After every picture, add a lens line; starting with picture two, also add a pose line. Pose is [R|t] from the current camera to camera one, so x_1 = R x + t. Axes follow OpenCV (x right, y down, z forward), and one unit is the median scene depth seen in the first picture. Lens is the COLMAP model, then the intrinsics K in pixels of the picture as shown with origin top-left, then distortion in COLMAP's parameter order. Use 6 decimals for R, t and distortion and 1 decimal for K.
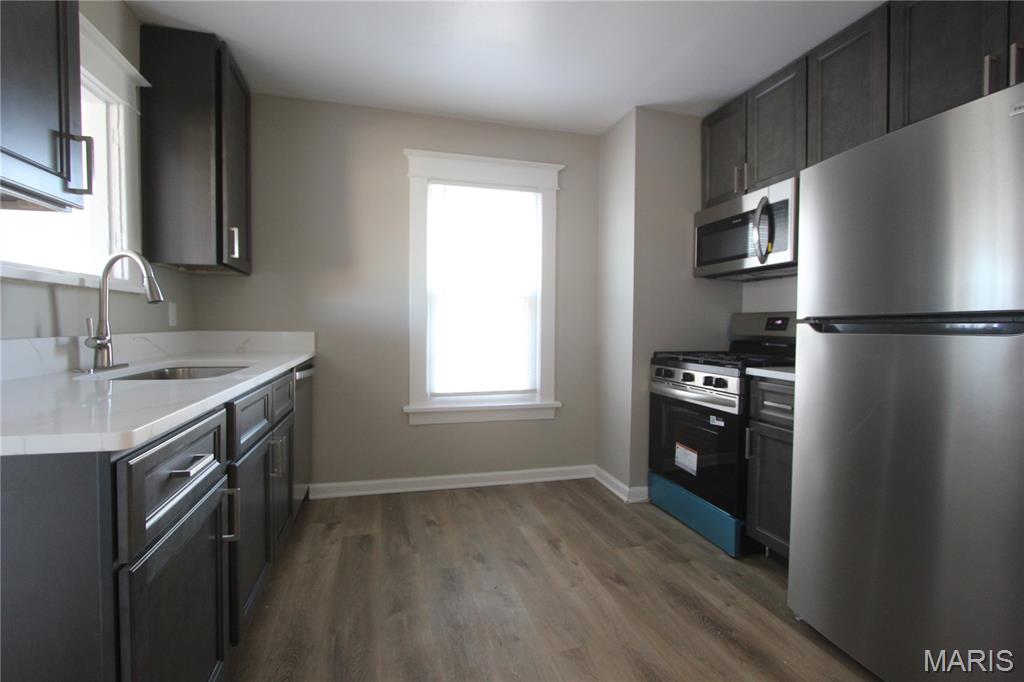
lens RADIAL K [[478.6, 0, 507.8], [0, 478.6, 337.1], [0, 0, 1]] dist [-0.004117, -0.000492]
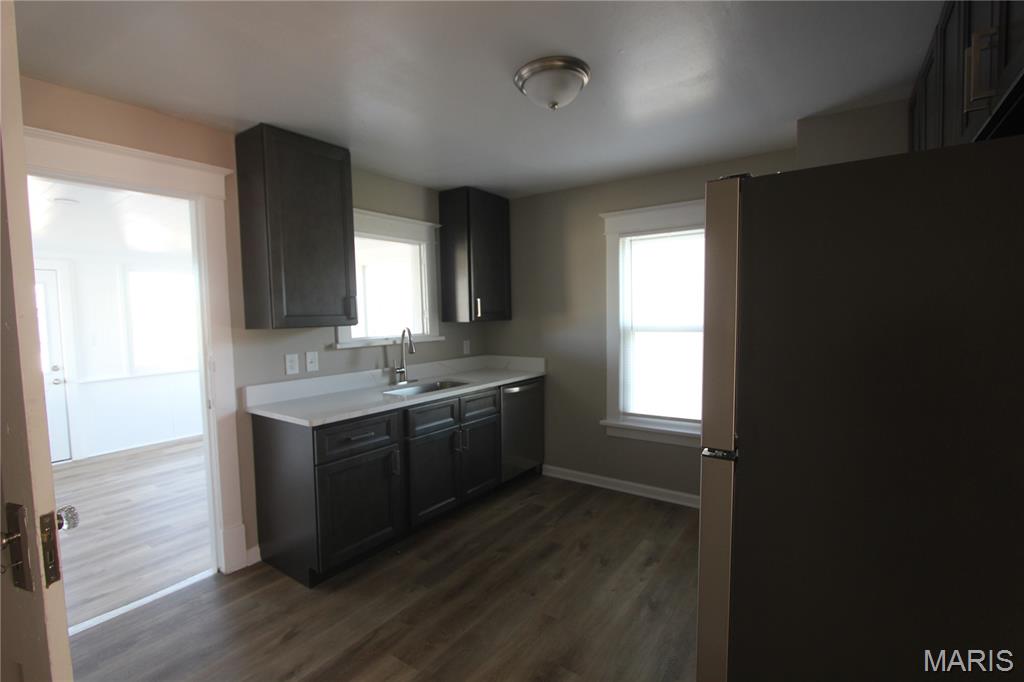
lens RADIAL K [[478.6, 0, 507.8], [0, 478.6, 337.1], [0, 0, 1]] dist [-0.004117, -0.000492]
pose [[0.632527, 0.018938, -0.774306, 0.764609], [0.003676, 0.999616, 0.027452, -0.137141], [0.774529, -0.020211, 0.632215, 0.027448]]
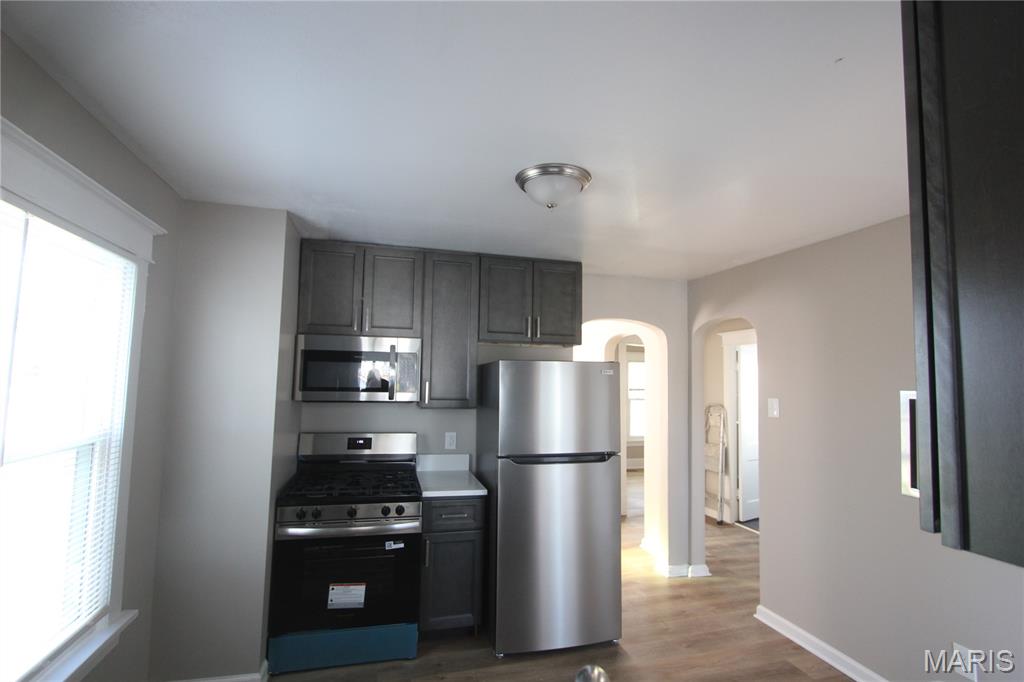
lens RADIAL K [[478.6, 0, 507.8], [0, 478.6, 337.1], [0, 0, 1]] dist [-0.004117, -0.000492]
pose [[-0.010437, 0.080410, 0.996707, -0.679460], [0.001203, 0.996762, -0.080402, -0.206848], [-0.999945, 0.000360, -0.010500, 0.688721]]
